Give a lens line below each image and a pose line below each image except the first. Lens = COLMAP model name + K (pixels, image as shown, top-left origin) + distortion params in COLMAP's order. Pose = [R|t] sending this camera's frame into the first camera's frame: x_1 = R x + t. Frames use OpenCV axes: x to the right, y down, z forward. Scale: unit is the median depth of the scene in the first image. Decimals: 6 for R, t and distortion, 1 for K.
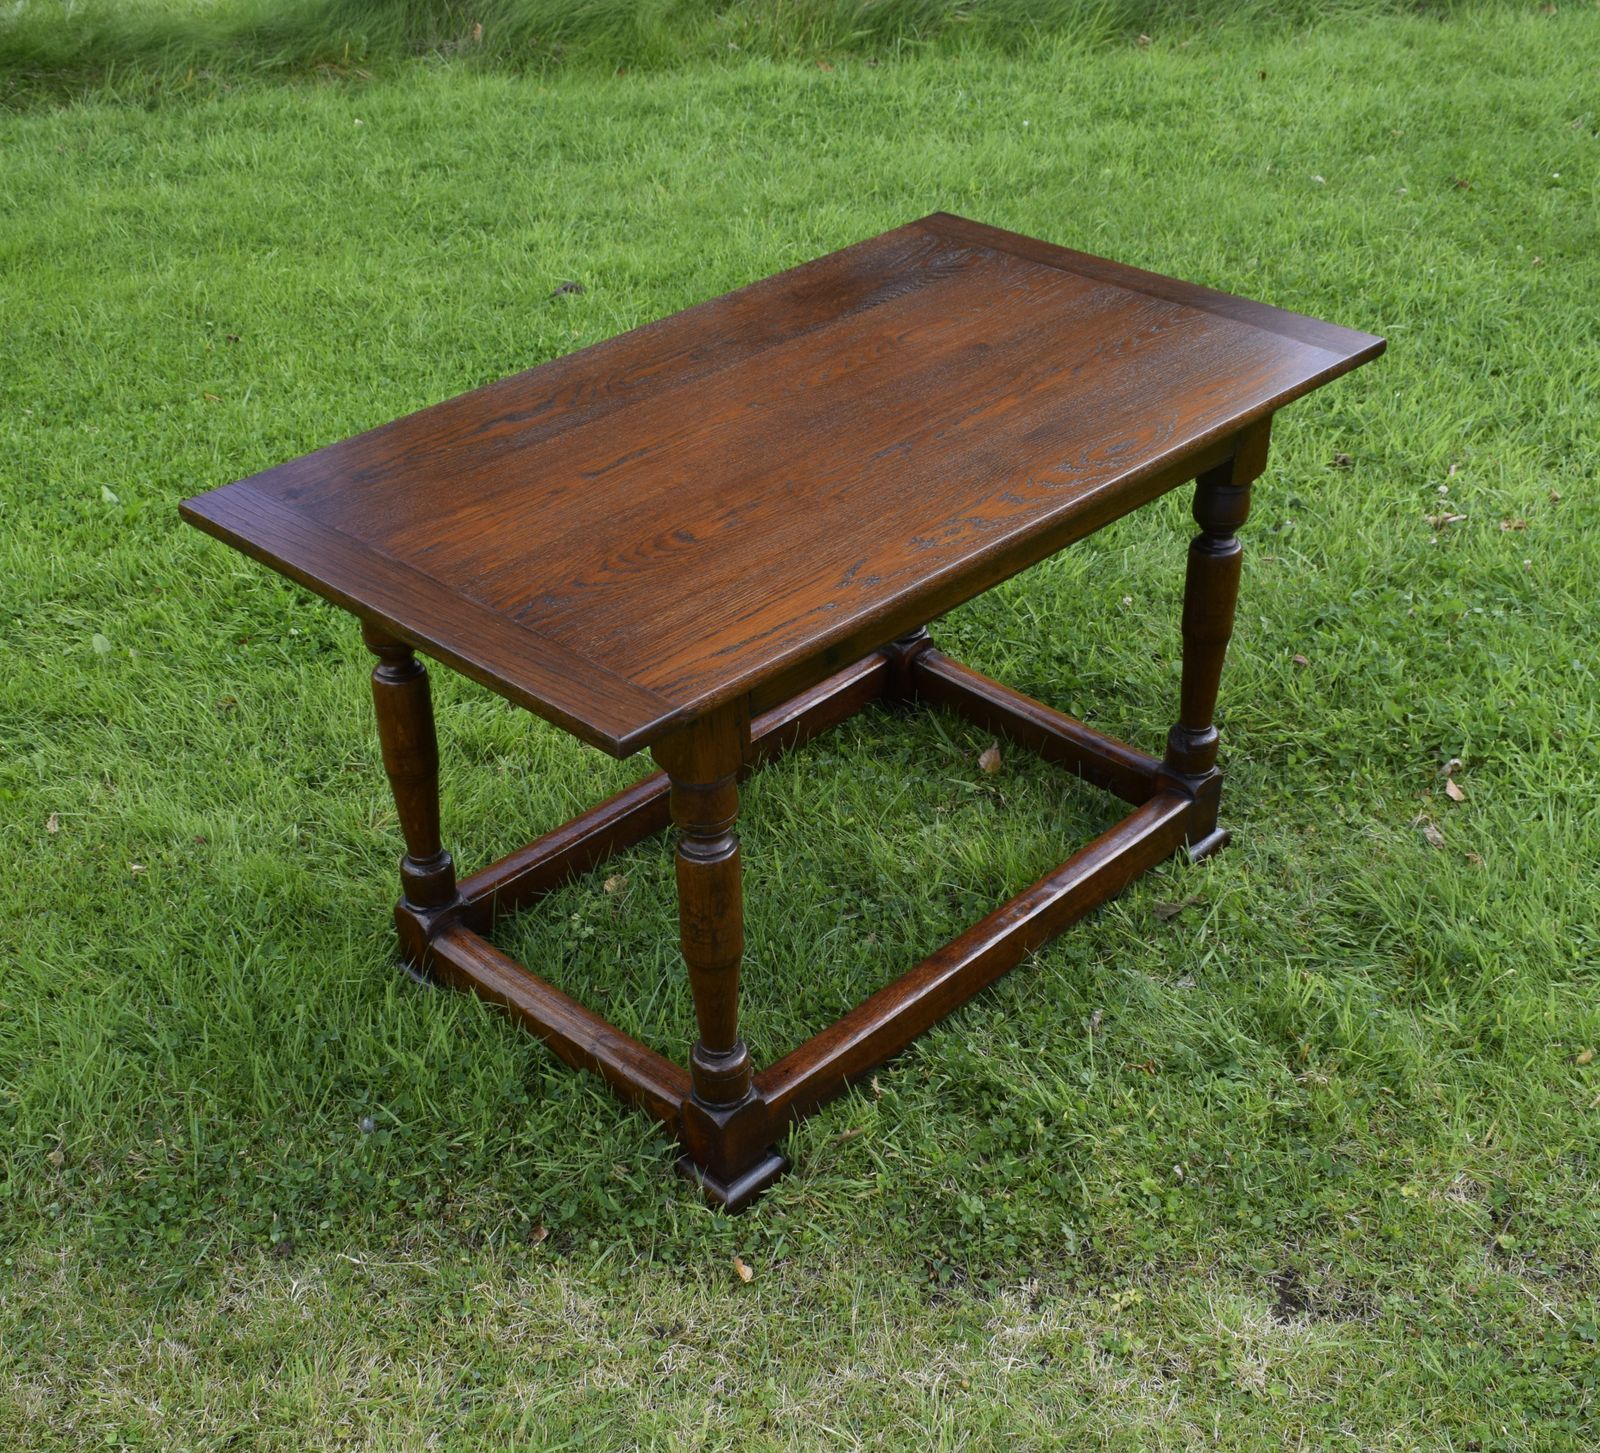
lens RADIAL K [[2120.9, 0, 776.7], [0, 2120.9, 798.0], [0, 0, 1]] dist [-0.031748, 0.006186]
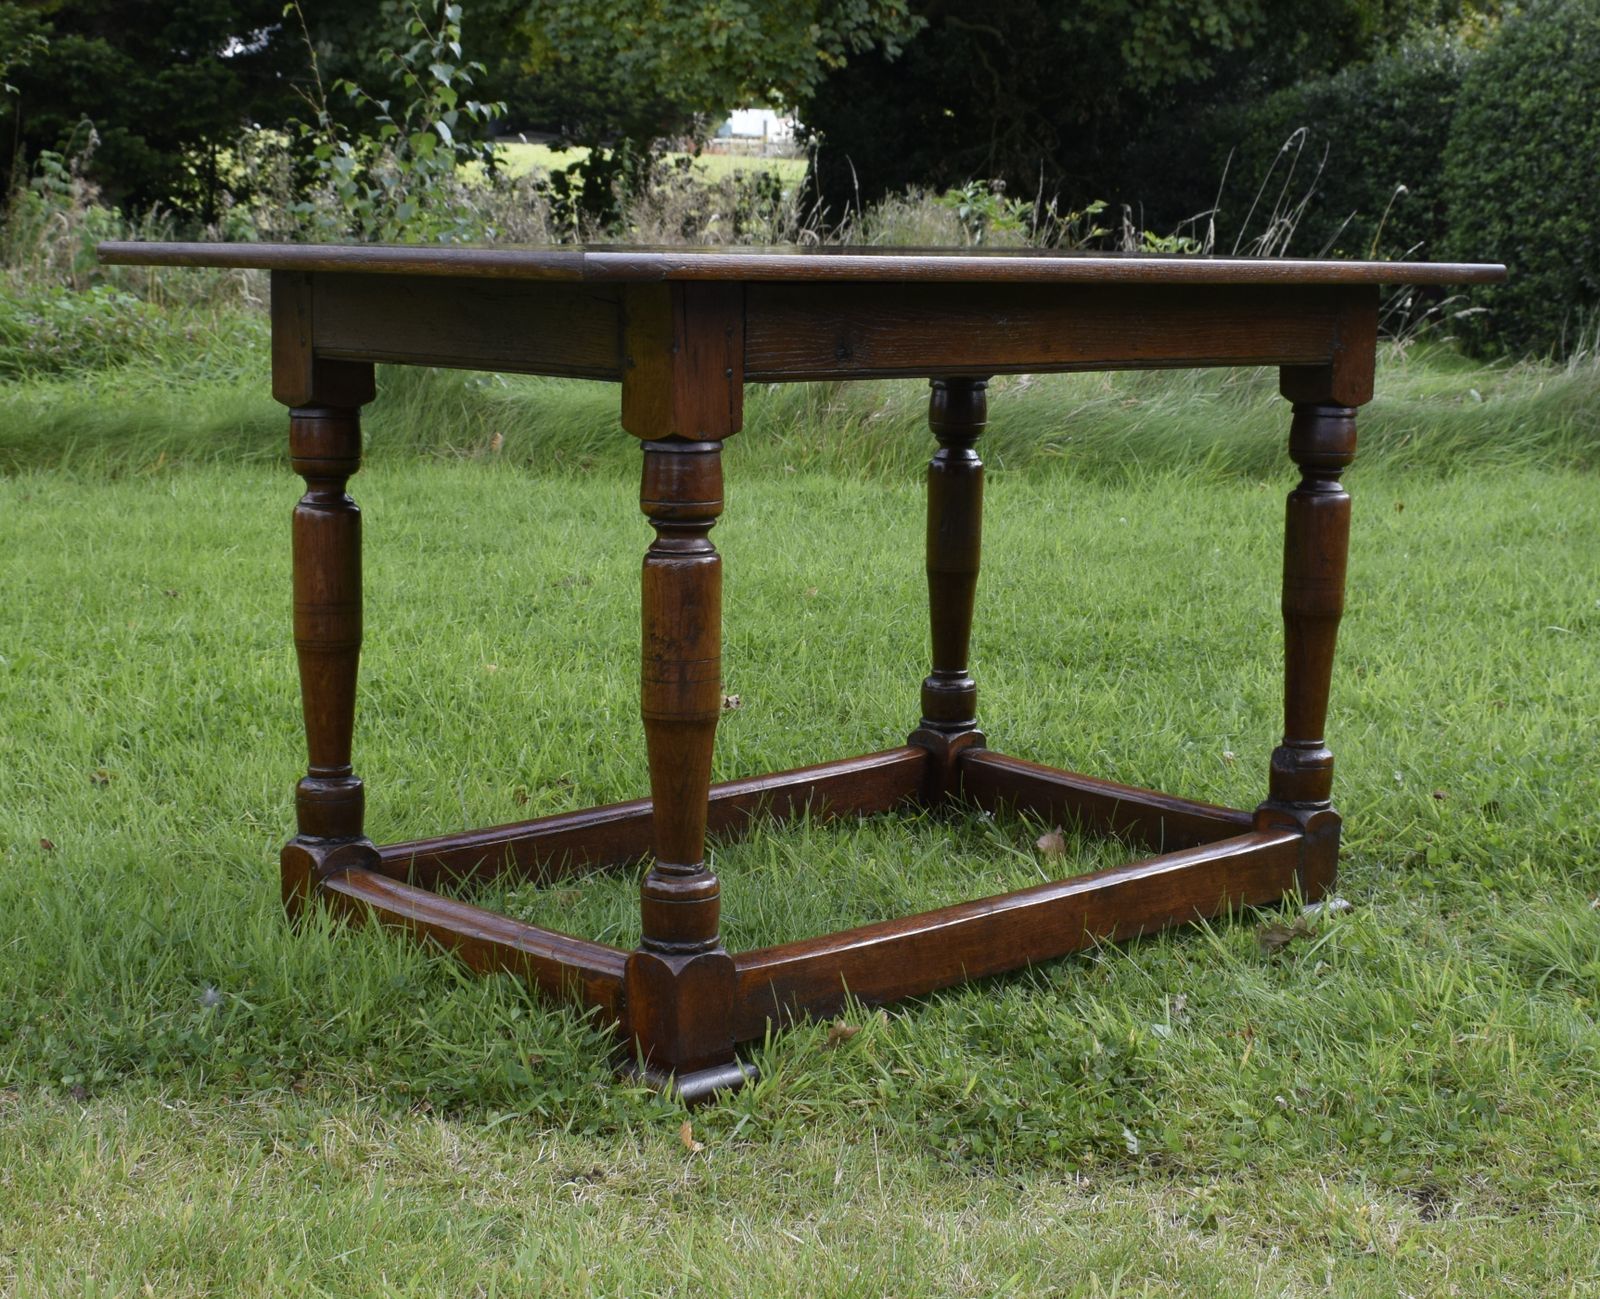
lens RADIAL K [[2694.9, 0, 839.8], [0, 2694.9, 651.9], [0, 0, 1]] dist [-0.017902, -0.059848]
pose [[0.998911, 0.045562, -0.010055, 0.030667], [-0.045527, 0.904606, -0.423811, 0.378151], [-0.010214, 0.423807, 0.905695, 0.061512]]
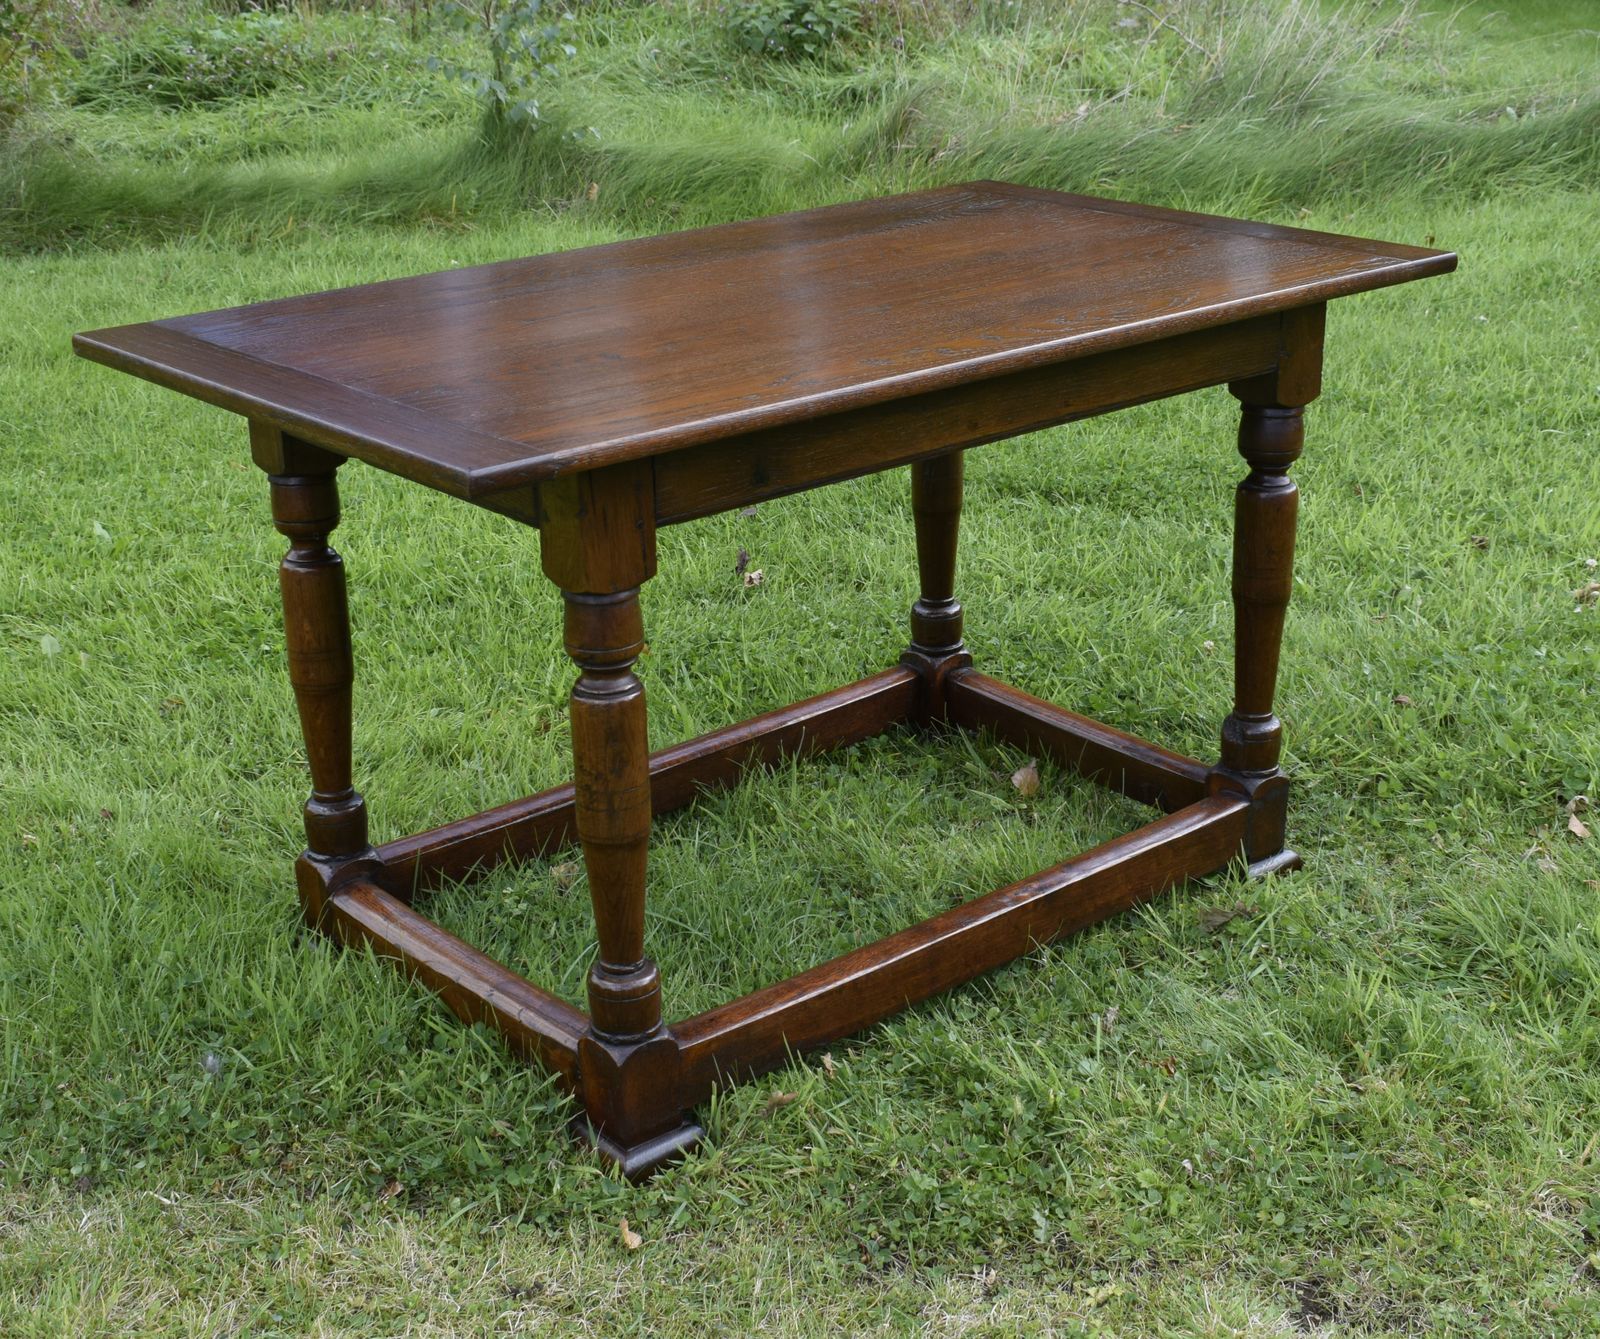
lens RADIAL K [[2355.8, 0, 800.0], [0, 2355.8, 650.2], [0, 0, 1]] dist [-0.024649, -0.024178]
pose [[0.996082, 0.032516, -0.082238, 0.093946], [-0.051231, 0.970177, -0.236922, 0.175266], [0.072082, 0.240207, 0.968042, 0.066402]]
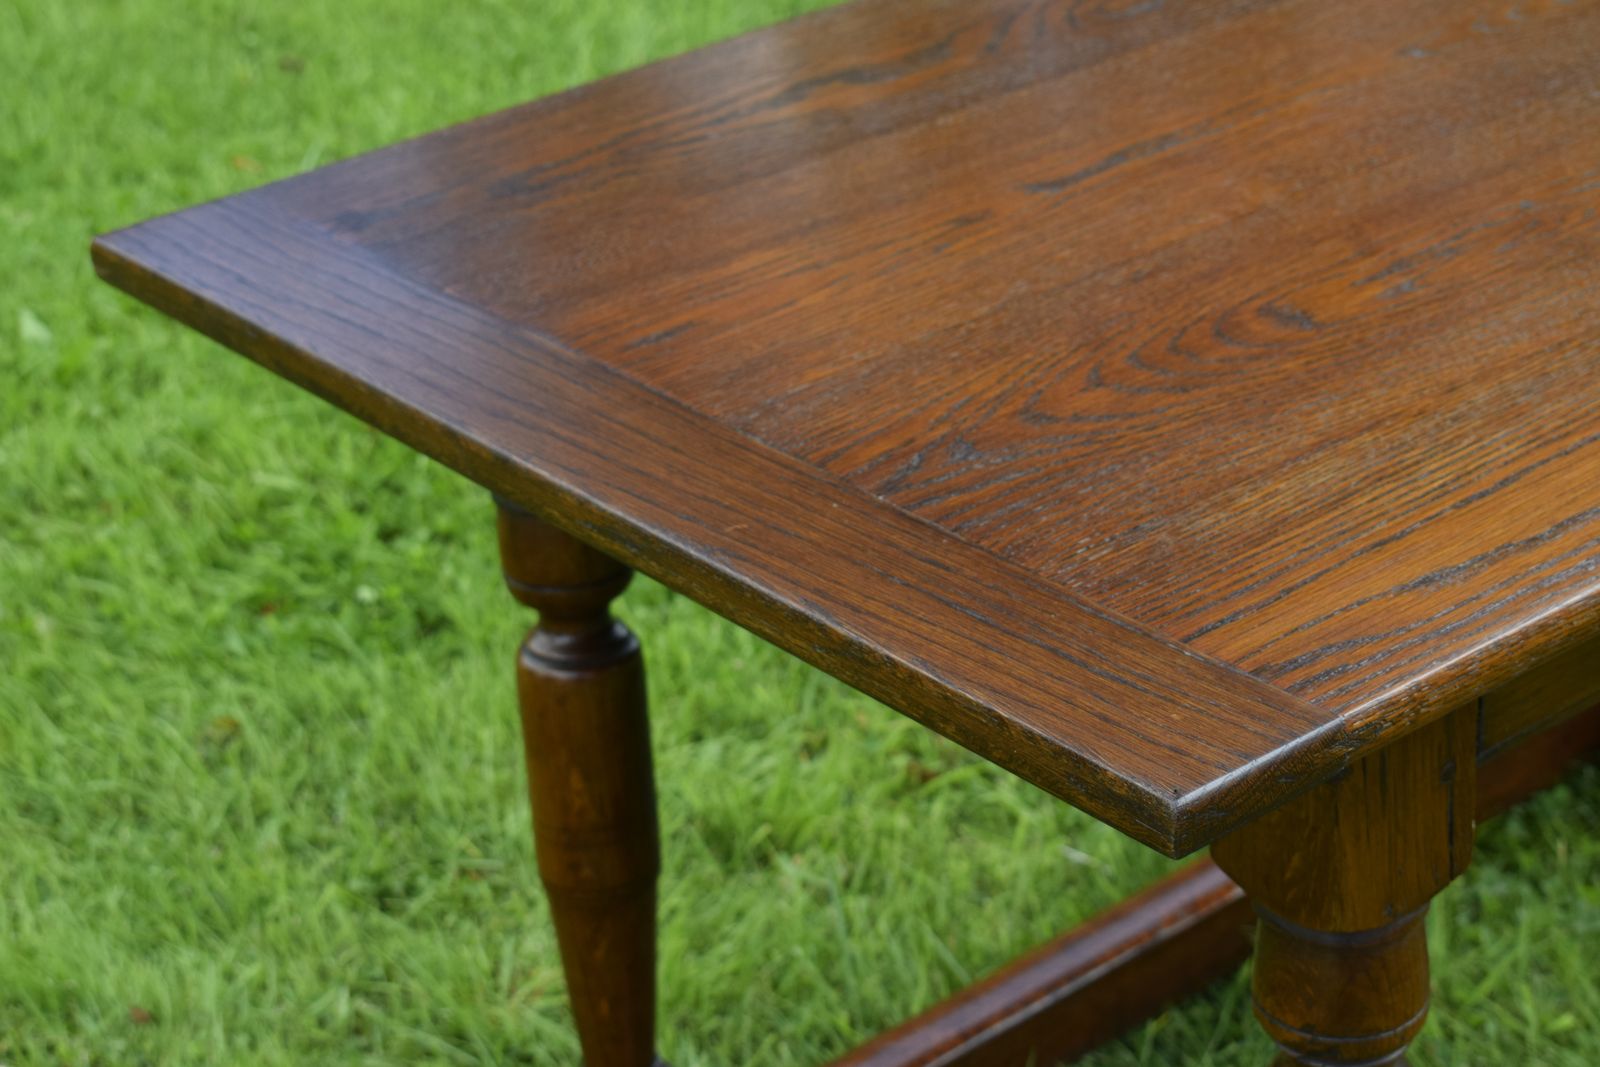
lens RADIAL K [[3401.7, 0, 800.0], [0, 3401.7, 533.5], [0, 0, 1]] dist [-0.029149, 0.034179]
pose [[0.993748, 0.018403, -0.110118, -0.050015], [-0.031595, 0.992358, -0.119278, -0.001049], [0.107082, 0.122012, 0.986735, 0.275975]]
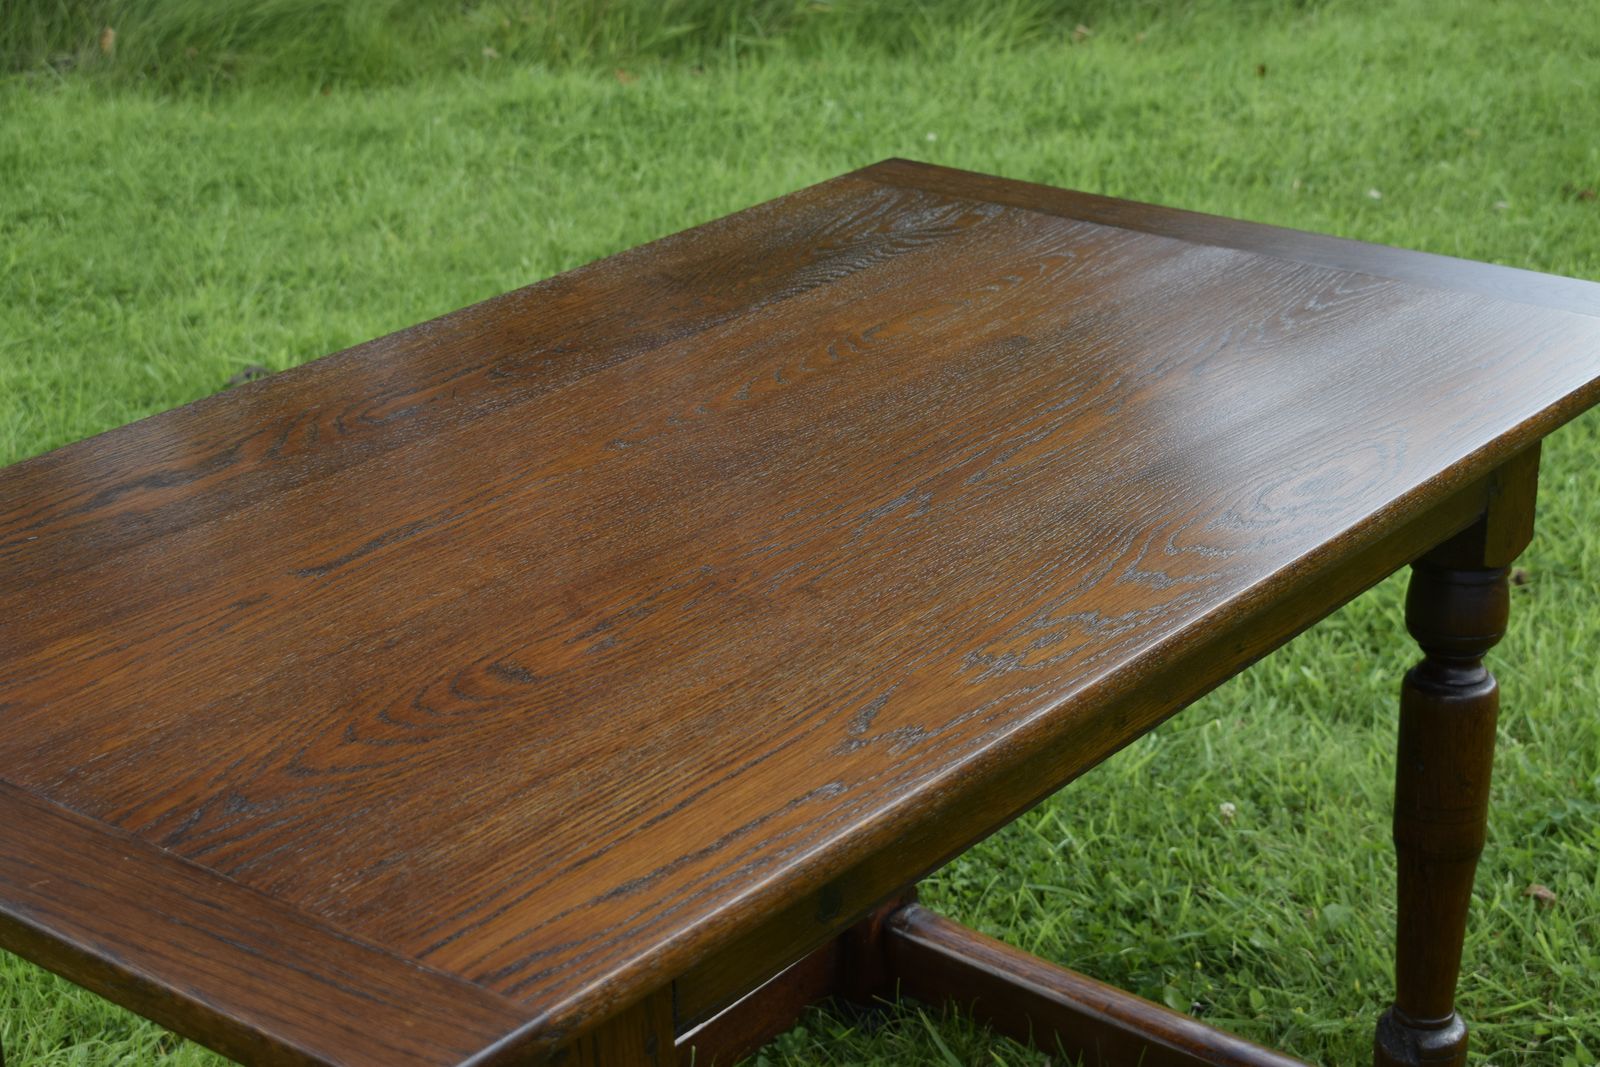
lens RADIAL K [[2865.6, 0, 812.2], [0, 2865.6, 532.0], [0, 0, 1]] dist [-0.018948, 0.012243]
pose [[0.994406, -0.036169, 0.099241, -0.030472], [0.056593, 0.975747, -0.211457, -0.007862], [-0.089186, 0.215890, 0.972336, 0.264202]]
